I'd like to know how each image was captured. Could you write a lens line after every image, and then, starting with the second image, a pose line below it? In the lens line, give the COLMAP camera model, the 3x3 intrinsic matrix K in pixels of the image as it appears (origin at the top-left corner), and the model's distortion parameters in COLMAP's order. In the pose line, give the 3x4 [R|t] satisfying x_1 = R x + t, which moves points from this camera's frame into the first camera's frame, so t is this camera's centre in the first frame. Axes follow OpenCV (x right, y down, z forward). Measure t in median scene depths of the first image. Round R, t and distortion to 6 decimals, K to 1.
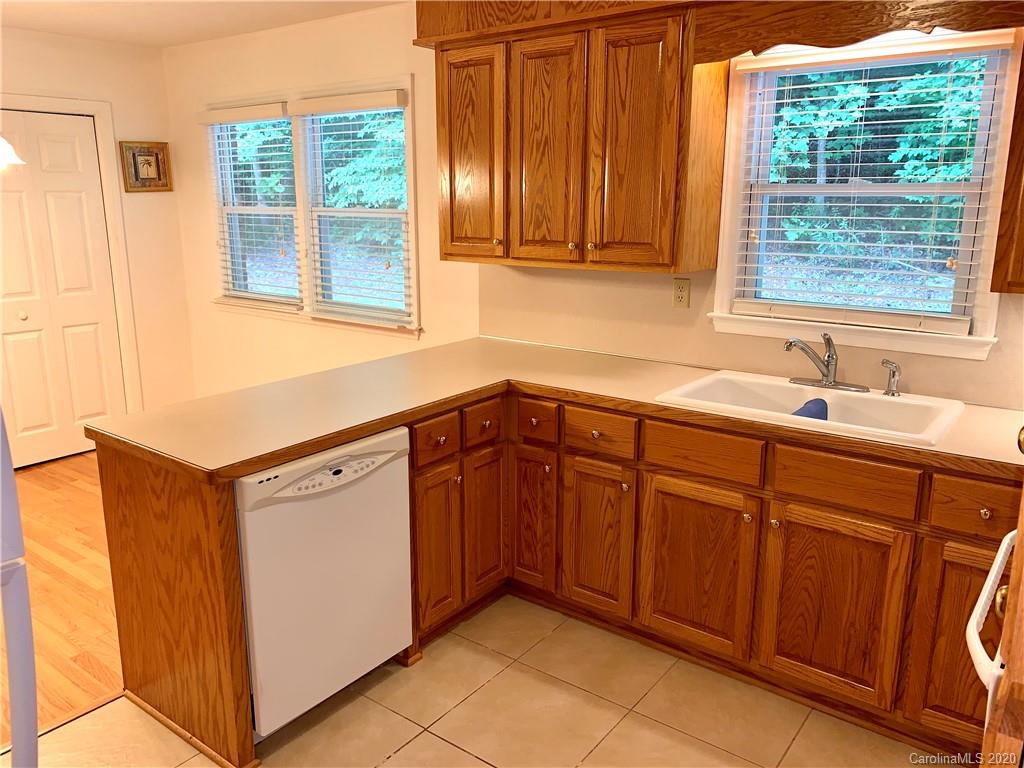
lens RADIAL K [[786.2, 0, 513.5], [0, 786.2, 383.6], [0, 0, 1]] dist [0.034652, -0.034325]
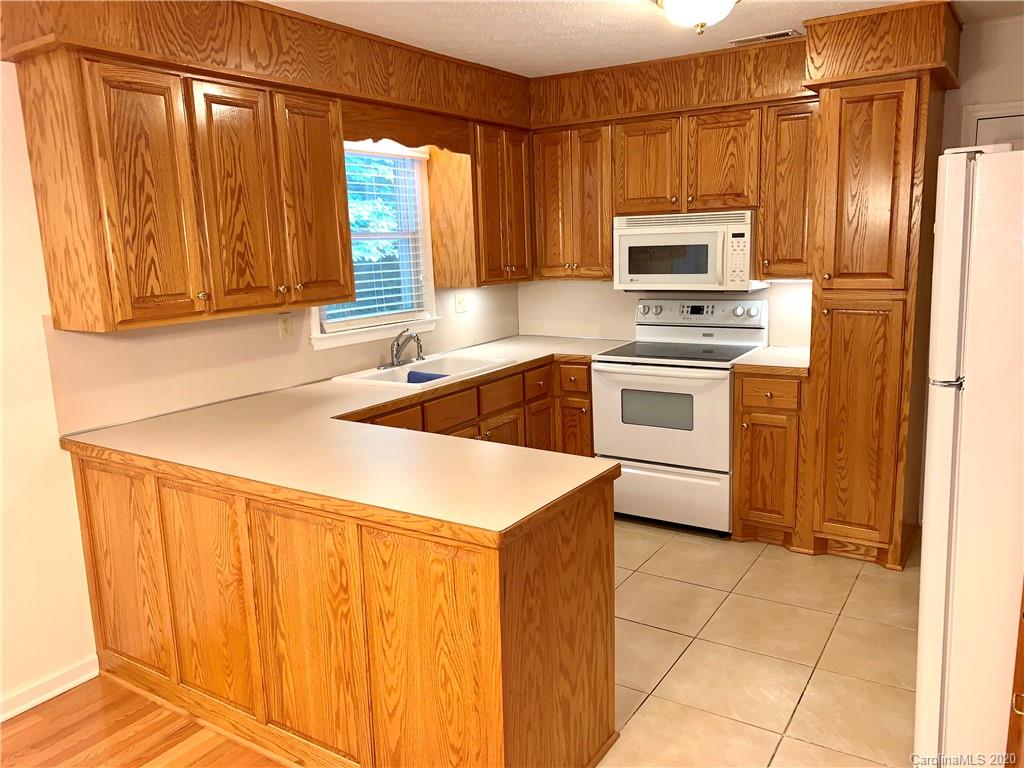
lens RADIAL K [[786.2, 0, 508.9], [0, 786.2, 381.3], [0, 0, 1]] dist [0.034652, -0.034325]
pose [[-0.073514, -0.183766, 0.980217, -1.071129], [0.253056, 0.947272, 0.196568, -0.202678], [-0.964655, 0.262500, -0.023134, 0.818787]]
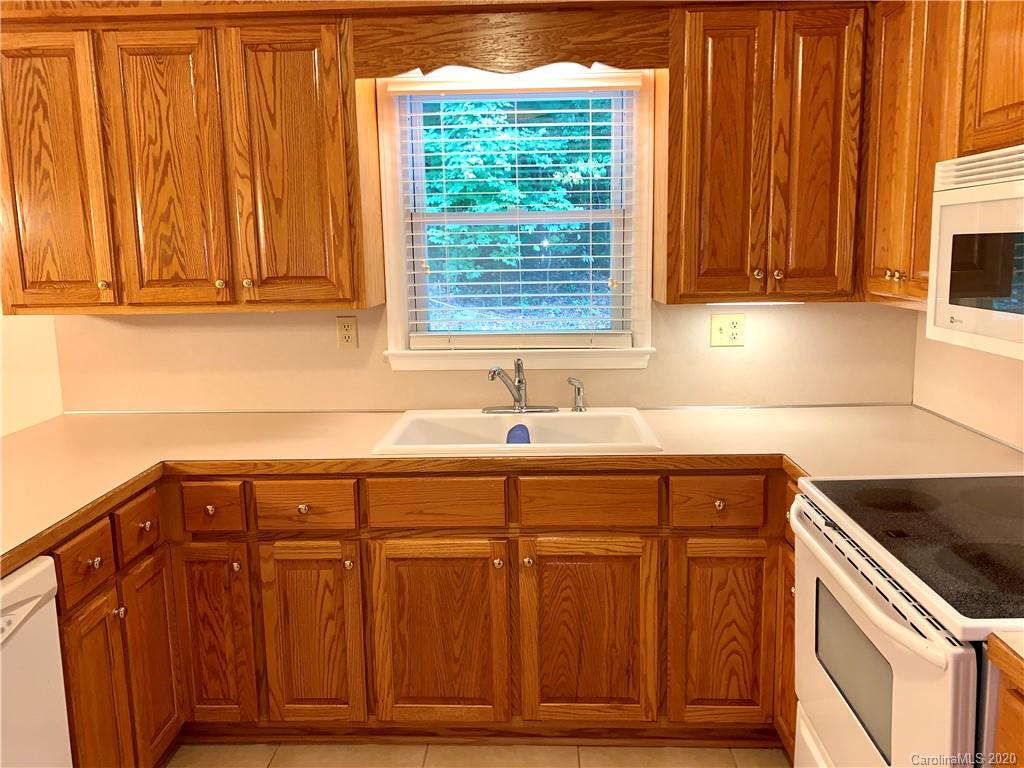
lens RADIAL K [[786.2, 0, 513.7], [0, 786.2, 367.3], [0, 0, 1]] dist [0.034652, -0.034325]
pose [[0.816736, -0.104681, 0.567436, -0.160438], [0.150415, 0.988030, -0.034226, -0.018651], [-0.557061, 0.113305, 0.822706, 0.182603]]
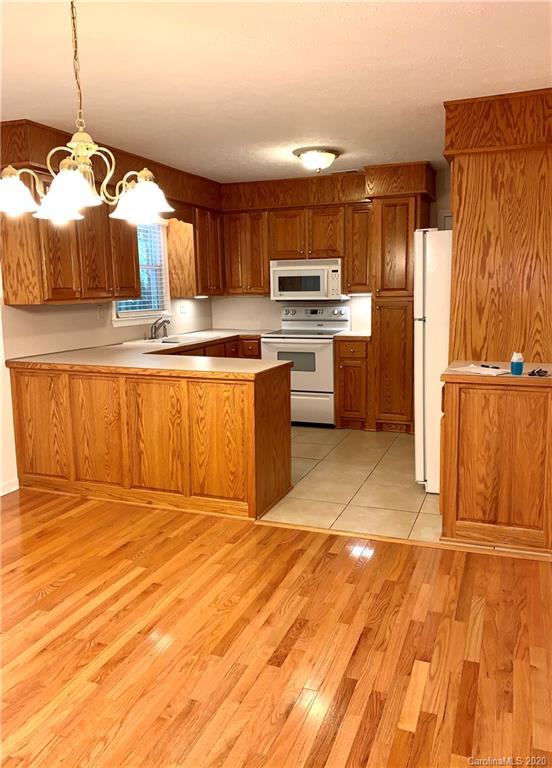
lens RADIAL K [[605.6, 0, 278.7], [0, 605.6, 371.2], [0, 0, 1]] dist [0.075512, -0.049923]
pose [[-0.275277, -0.135697, 0.951740, -1.674863], [0.228272, 0.952449, 0.201823, -0.207452], [-0.933871, 0.272813, -0.231212, 1.089517]]
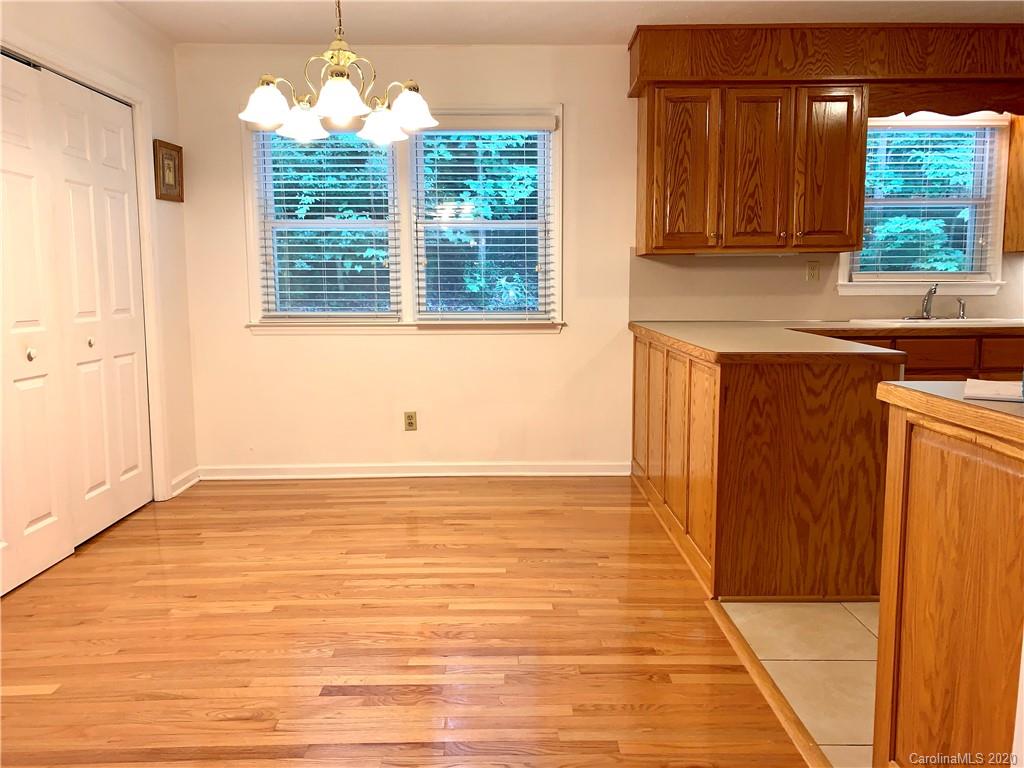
lens RADIAL K [[786.2, 0, 518.7], [0, 786.2, 376.5], [0, 0, 1]] dist [0.034652, -0.034325]
pose [[0.790419, -0.079957, 0.607326, -1.247957], [0.145977, 0.987468, -0.059982, 0.094509], [-0.594919, 0.136067, 0.792185, 0.218139]]
